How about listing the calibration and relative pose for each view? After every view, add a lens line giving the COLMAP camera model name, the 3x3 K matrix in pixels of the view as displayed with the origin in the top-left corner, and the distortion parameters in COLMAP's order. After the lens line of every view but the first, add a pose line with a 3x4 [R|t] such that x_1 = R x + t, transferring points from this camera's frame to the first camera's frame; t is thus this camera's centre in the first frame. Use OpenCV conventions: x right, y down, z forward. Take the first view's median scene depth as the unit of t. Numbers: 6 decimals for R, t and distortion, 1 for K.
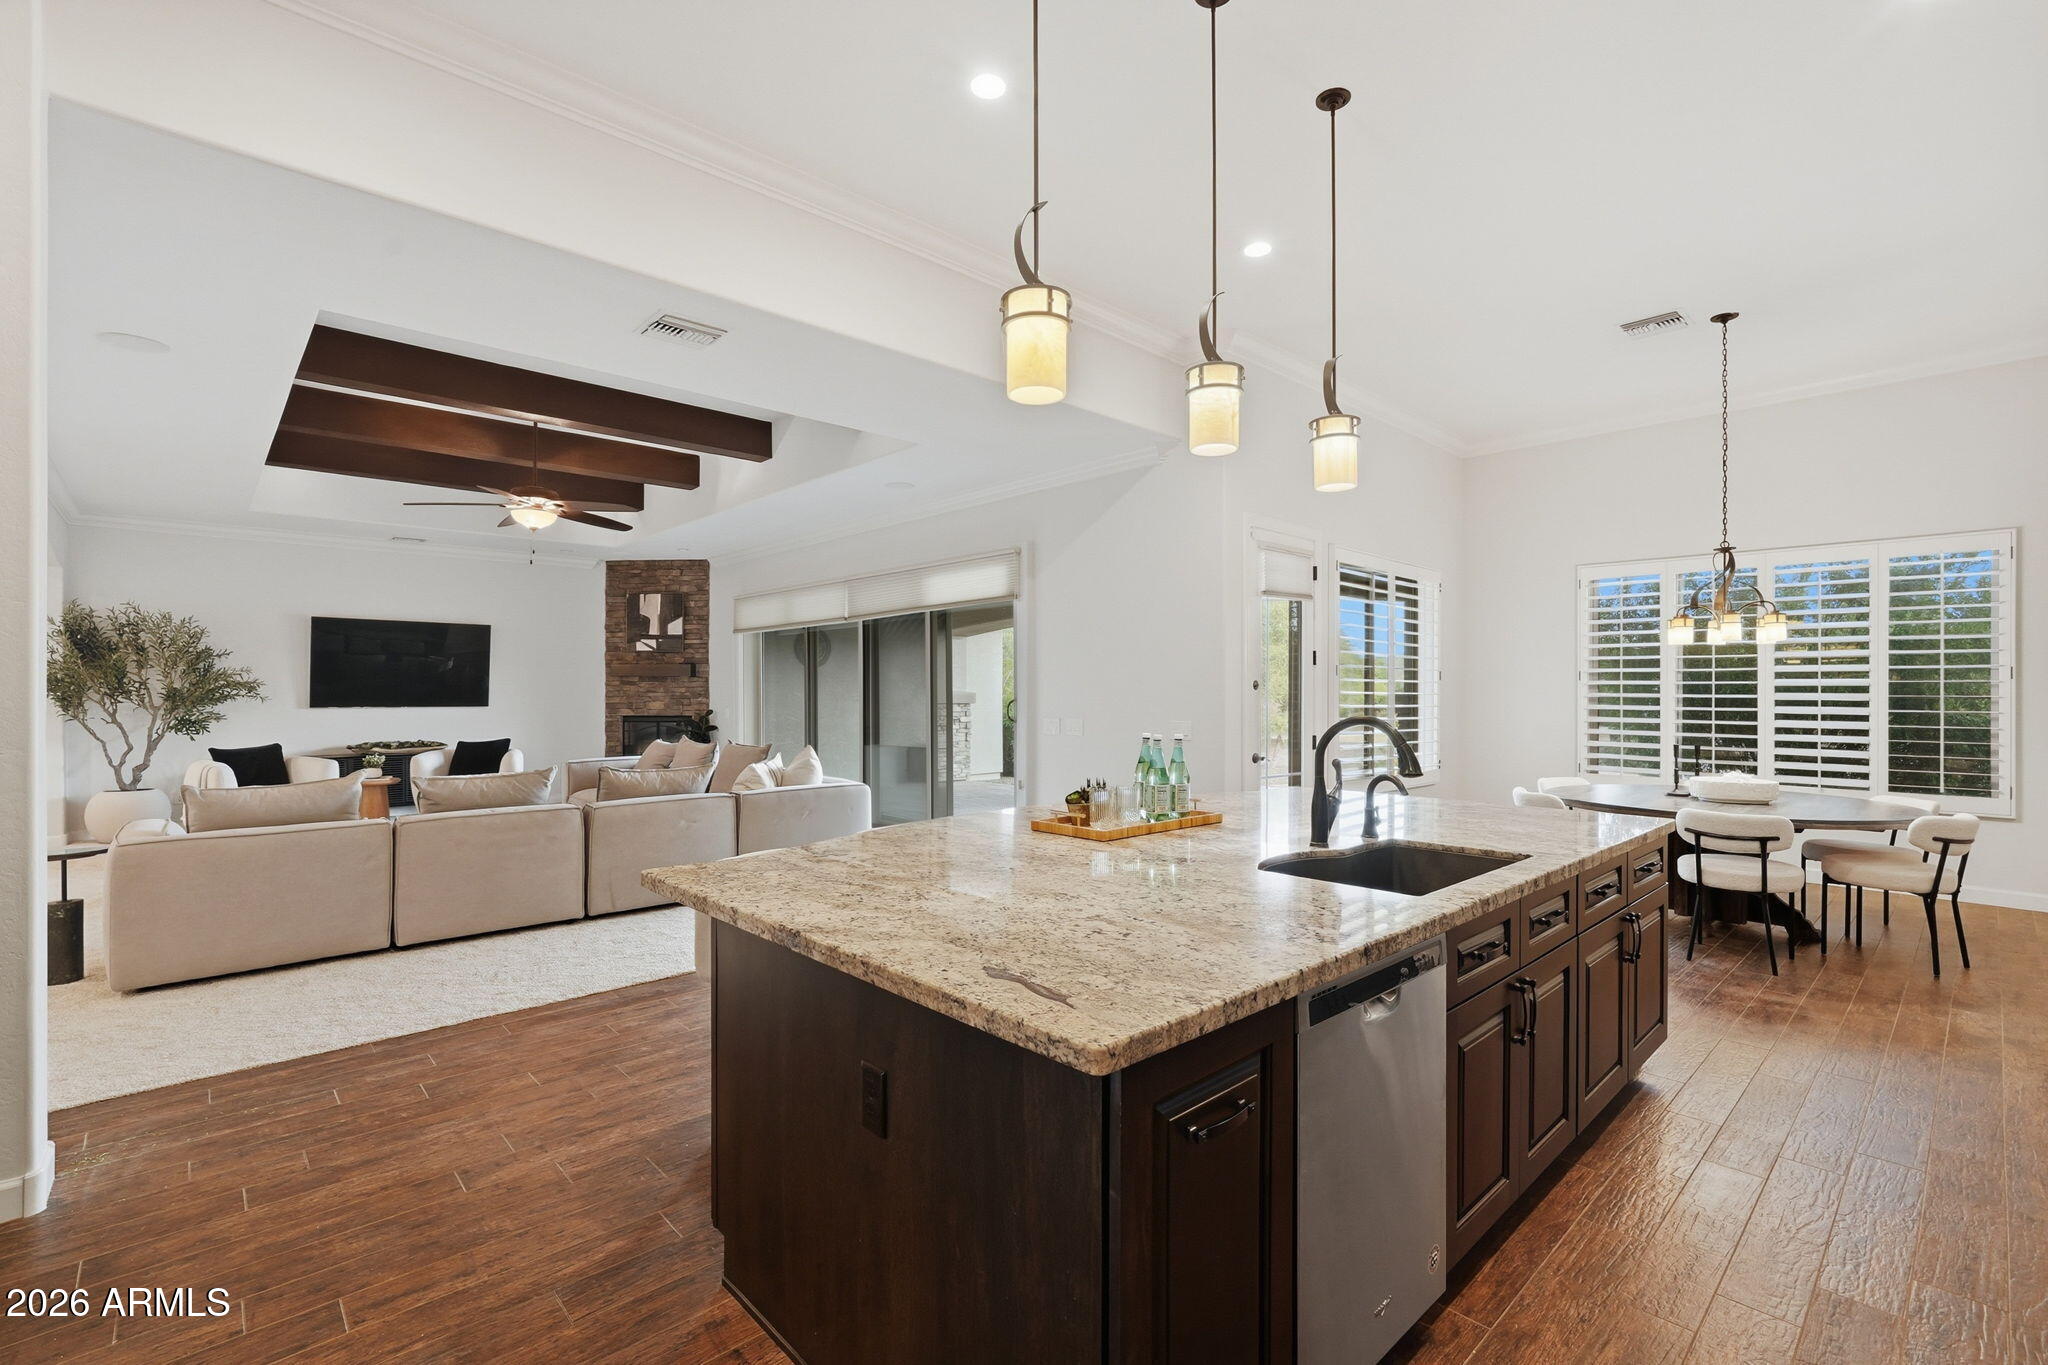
lens RADIAL K [[907.9, 0, 1026.4], [0, 907.9, 689.1], [0, 0, 1]] dist [-0.002030, -0.000131]
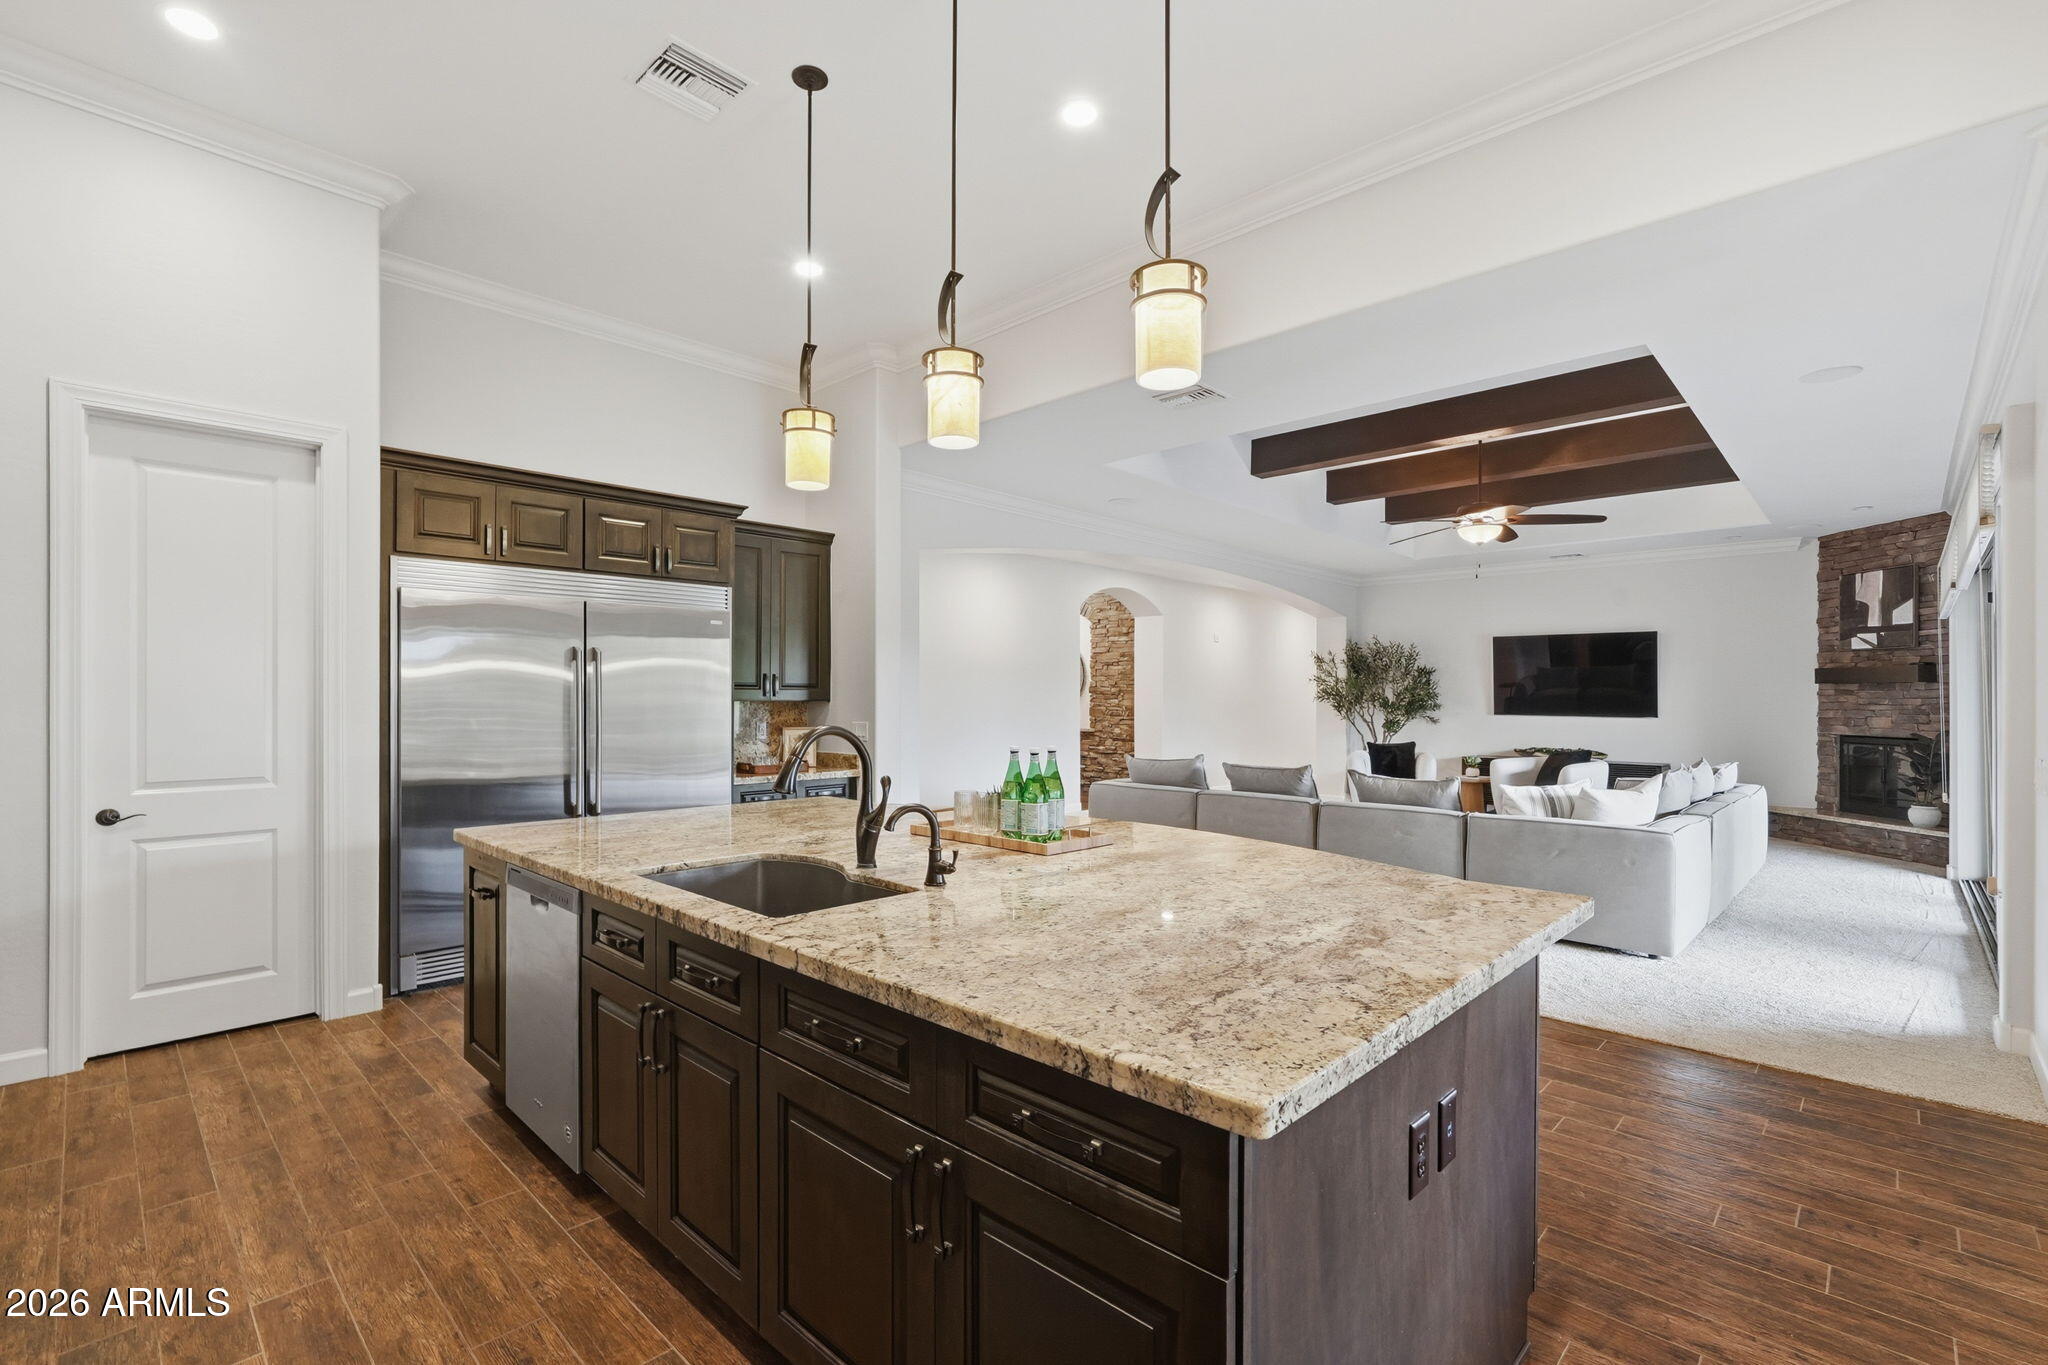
lens RADIAL K [[907.9, 0, 1026.5], [0, 907.9, 686.4], [0, 0, 1]] dist [-0.002030, -0.000131]
pose [[0.058819, -0.006191, -0.998249, 0.283111], [-0.001648, 0.999979, -0.006299, -0.005416], [0.998267, 0.002016, 0.058807, 0.270616]]
